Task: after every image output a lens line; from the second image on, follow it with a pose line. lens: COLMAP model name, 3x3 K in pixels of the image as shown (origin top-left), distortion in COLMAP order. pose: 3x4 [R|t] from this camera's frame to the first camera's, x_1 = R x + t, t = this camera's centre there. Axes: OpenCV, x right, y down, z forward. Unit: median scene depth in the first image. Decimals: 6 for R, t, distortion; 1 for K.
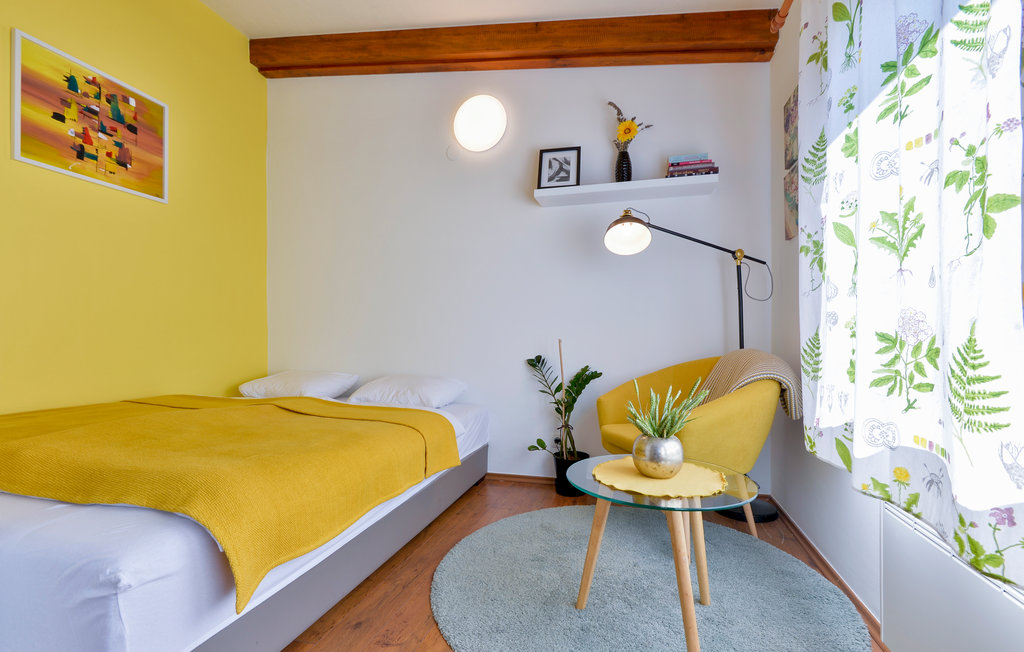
lens RADIAL K [[493.1, 0, 512.0], [0, 493.1, 326.0], [0, 0, 1]] dist [0.001148, 0.000395]
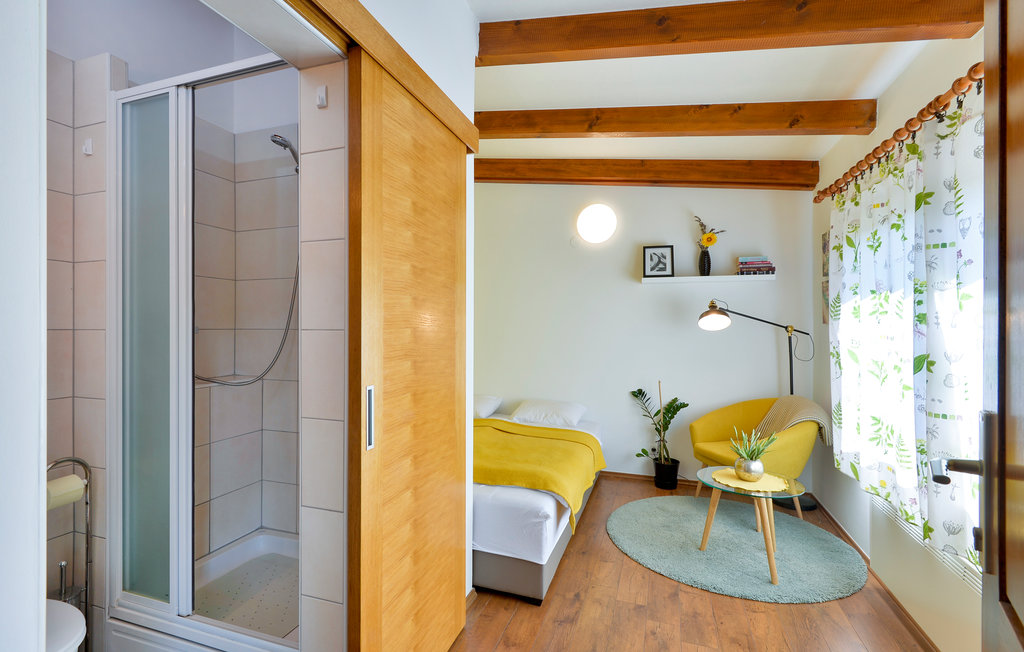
lens RADIAL K [[469.5, 0, 512.0], [0, 469.5, 326.0], [0, 0, 1]] dist [0.000758, -0.000359]
pose [[0.996227, 0.002494, -0.086750, -0.243828], [-0.002358, 0.999996, 0.001672, -0.153330], [0.086754, -0.001461, 0.996229, -0.466364]]
